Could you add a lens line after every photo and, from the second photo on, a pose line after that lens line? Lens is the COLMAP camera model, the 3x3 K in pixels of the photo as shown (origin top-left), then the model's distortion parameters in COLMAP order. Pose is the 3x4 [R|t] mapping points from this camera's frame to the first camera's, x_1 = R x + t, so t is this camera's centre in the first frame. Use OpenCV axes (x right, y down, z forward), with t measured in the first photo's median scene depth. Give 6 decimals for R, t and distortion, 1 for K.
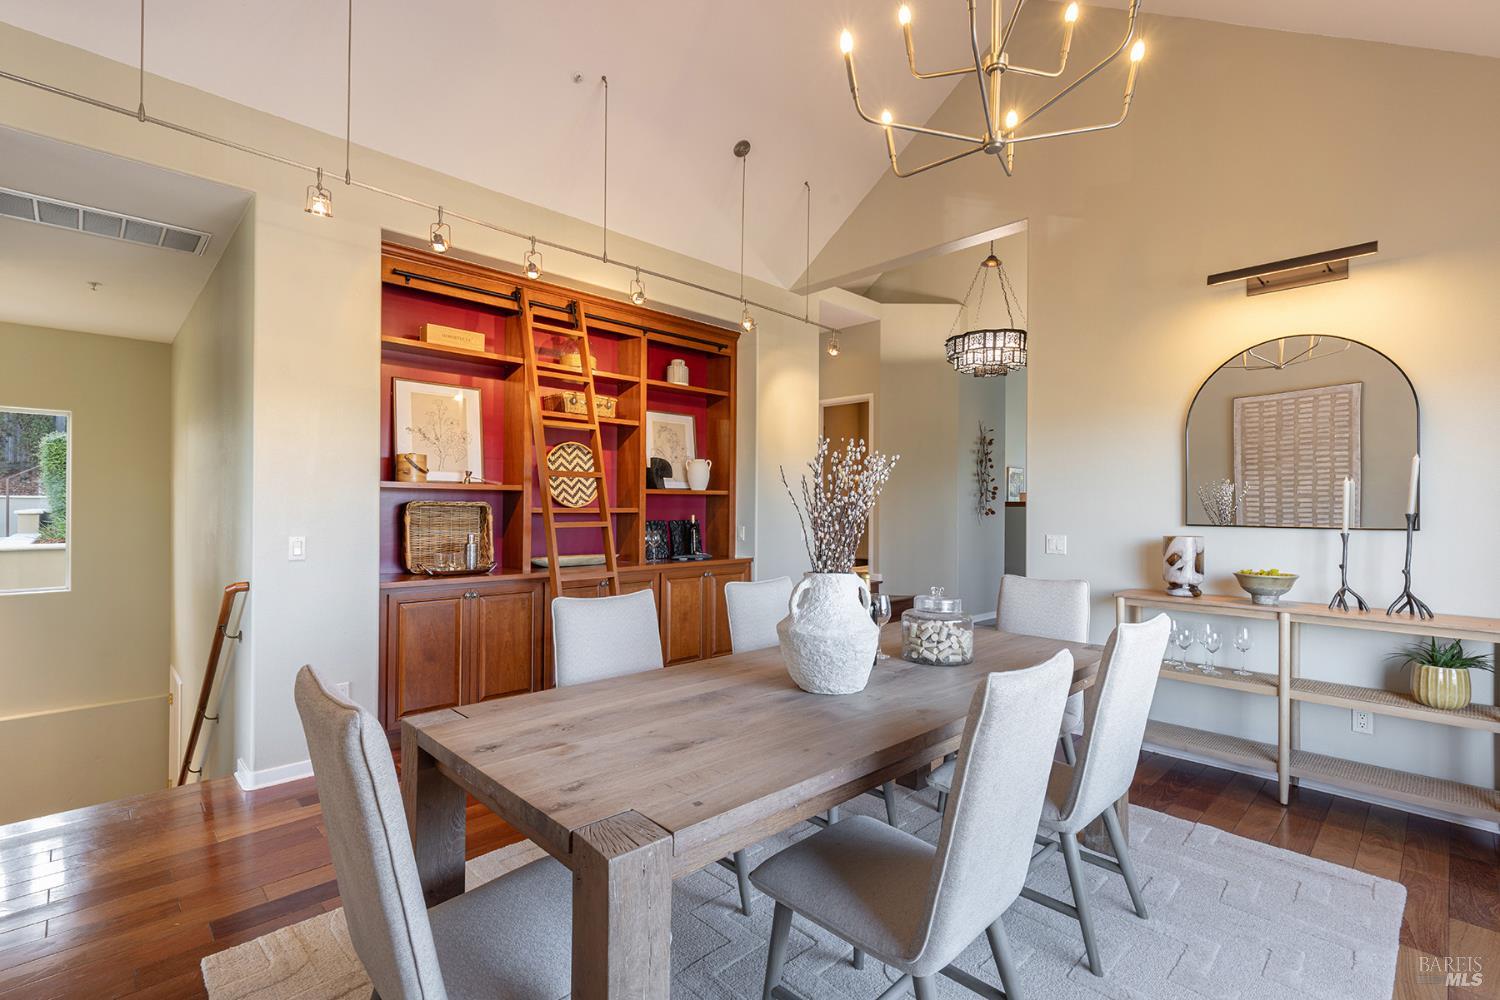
lens RADIAL K [[678.2, 0, 748.3], [0, 678.2, 503.6], [0, 0, 1]] dist [0.013216, -0.003387]
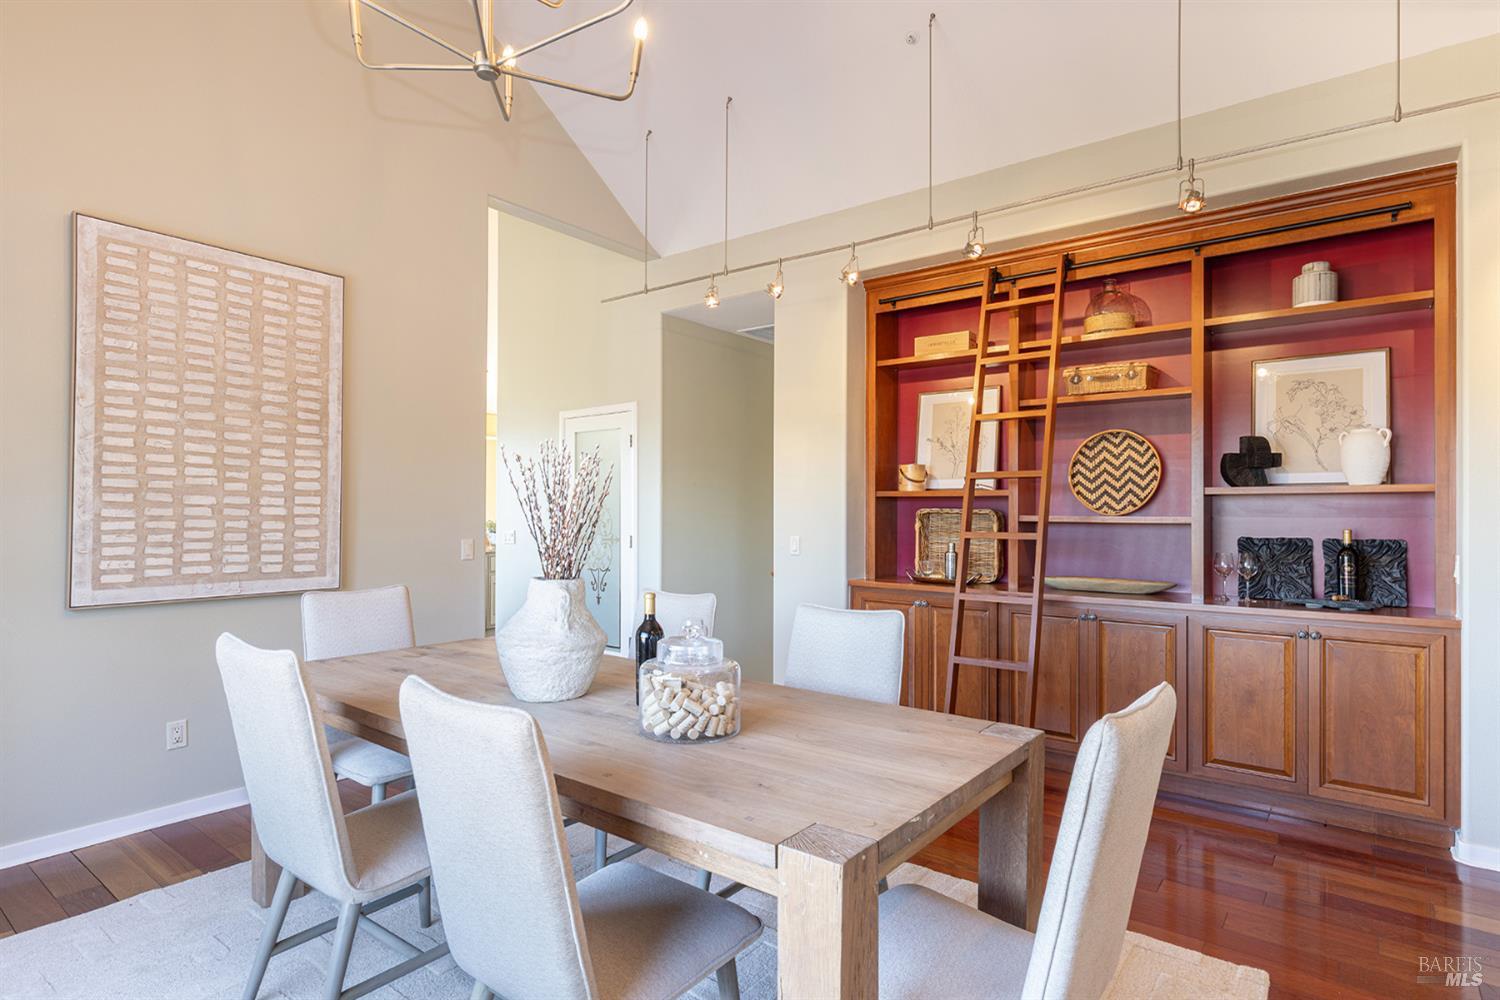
lens RADIAL K [[777.7, 0, 751.0], [0, 777.7, 506.5], [0, 0, 1]] dist [-0.002026, 0.000677]
pose [[0.136048, -0.016129, -0.990571, 0.542169], [-0.006203, 0.999834, -0.017132, 0.012917], [0.990683, 0.008475, 0.135925, 0.475914]]
